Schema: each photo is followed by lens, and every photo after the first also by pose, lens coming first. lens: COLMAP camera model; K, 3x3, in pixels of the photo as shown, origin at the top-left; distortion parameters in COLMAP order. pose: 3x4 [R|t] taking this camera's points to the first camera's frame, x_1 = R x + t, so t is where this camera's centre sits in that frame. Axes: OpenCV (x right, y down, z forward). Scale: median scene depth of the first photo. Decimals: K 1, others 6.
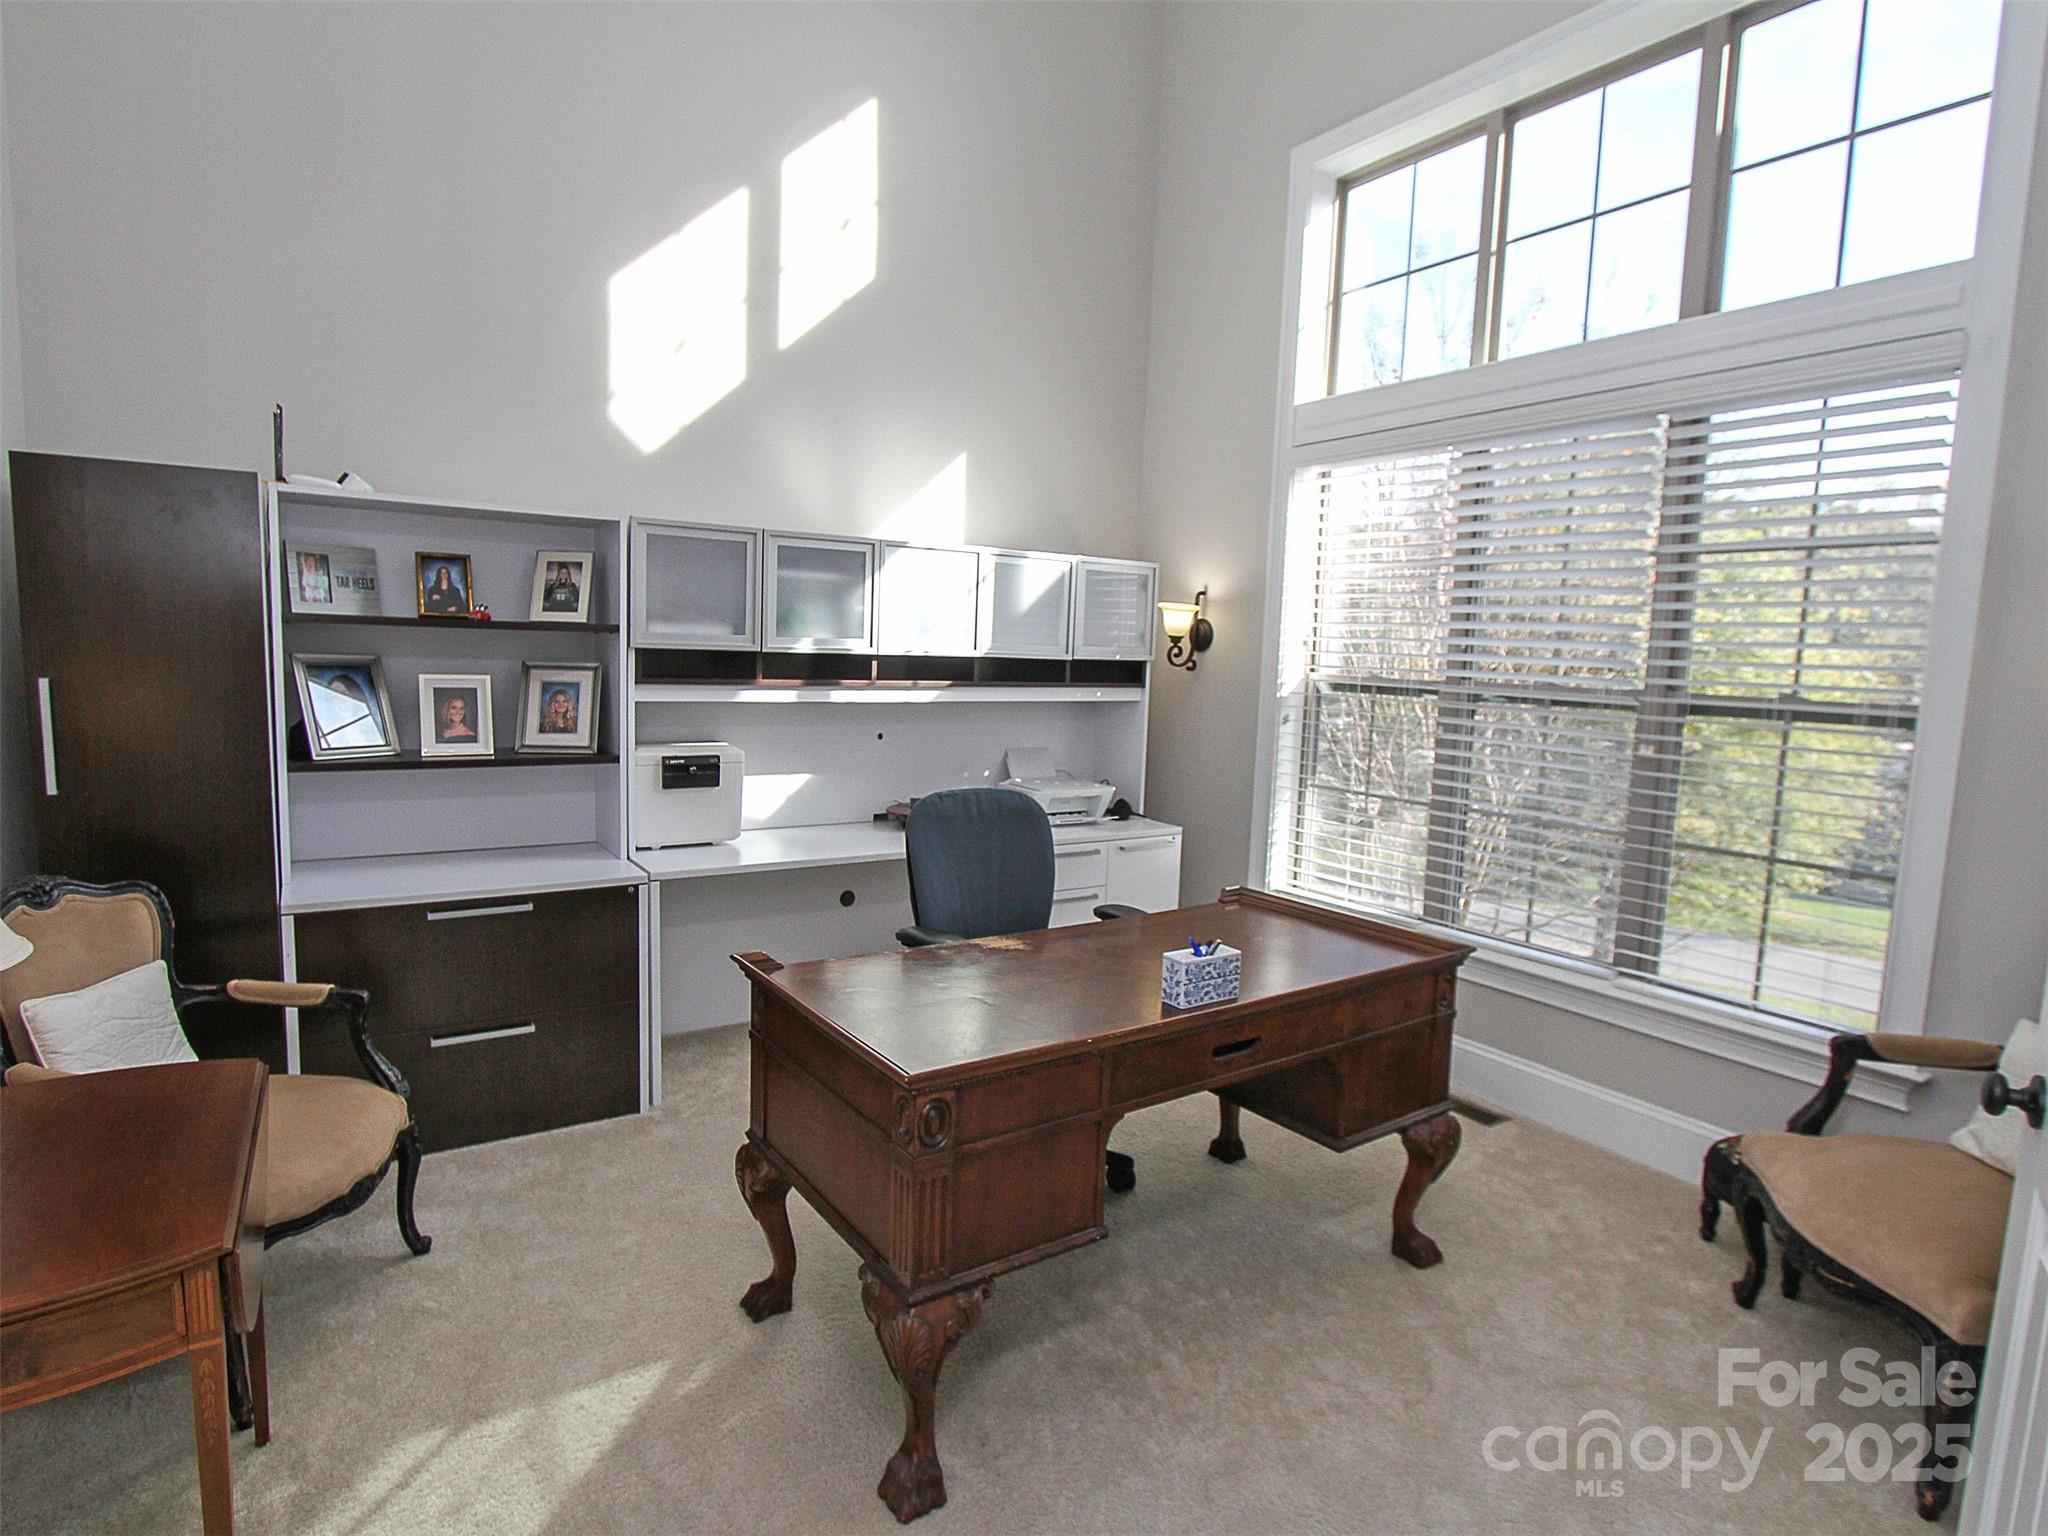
lens RADIAL K [[1090.2, 0, 1030.0], [0, 1090.2, 768.9], [0, 0, 1]] dist [-0.028428, 0.006664]
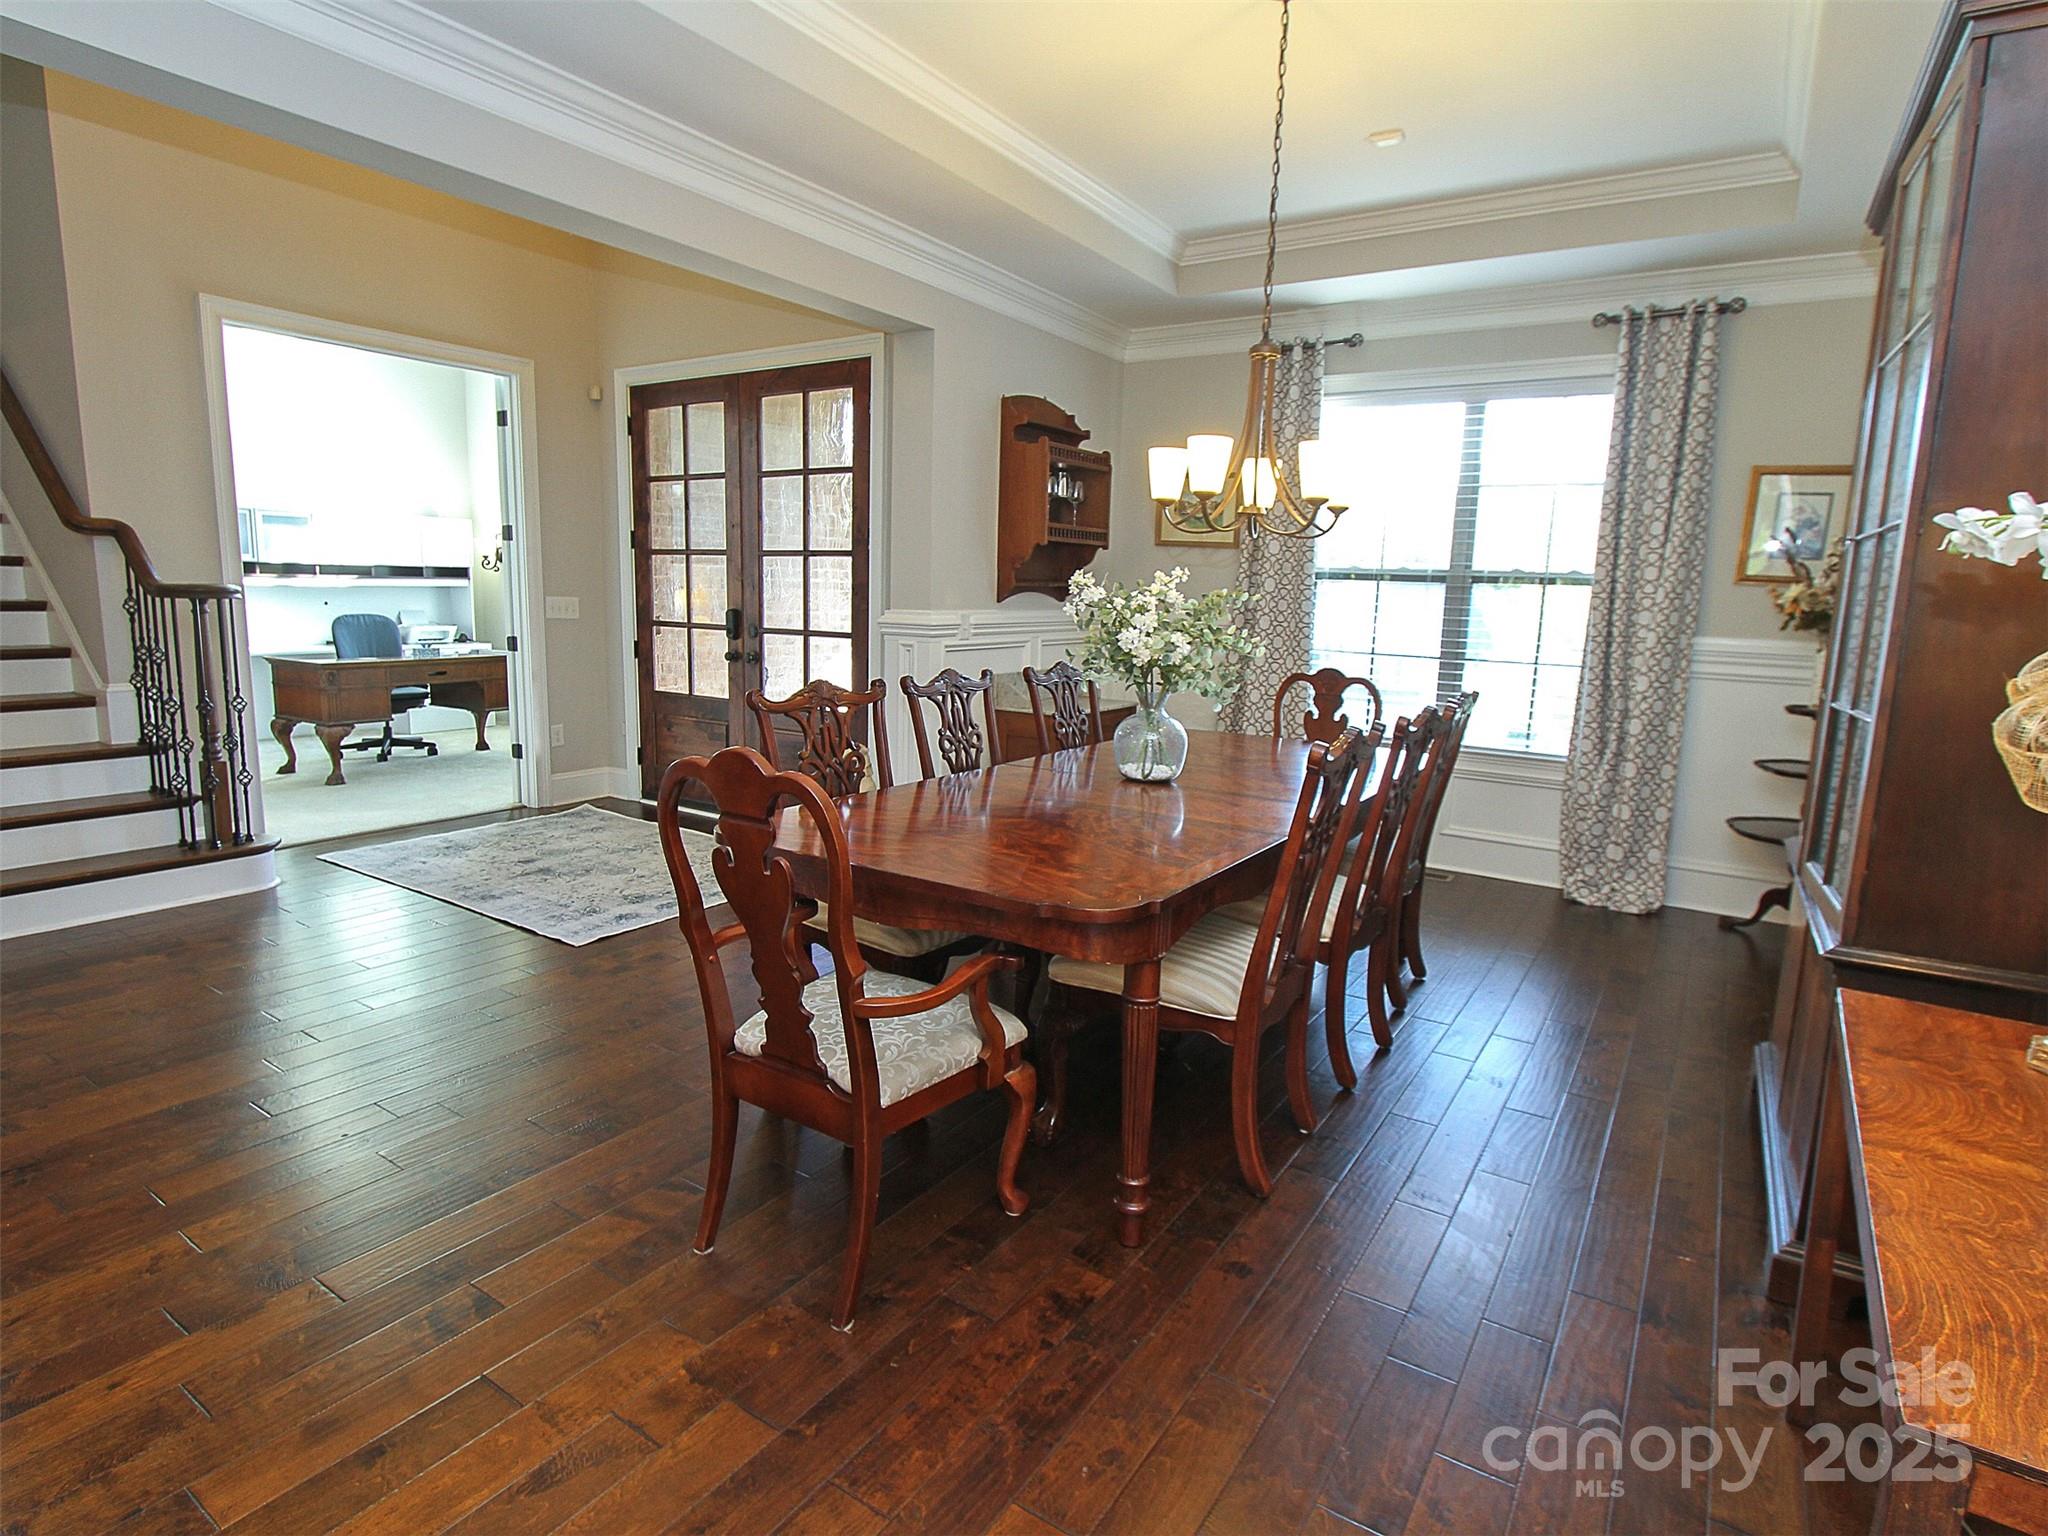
lens RADIAL K [[1090.2, 0, 1015.3], [0, 1090.2, 765.6], [0, 0, 1]] dist [-0.028428, 0.006664]
pose [[0.923254, -0.073715, 0.377052, 0.283634], [0.048988, 0.995997, 0.074768, 0.191372], [-0.381054, -0.050559, 0.923169, -1.447212]]
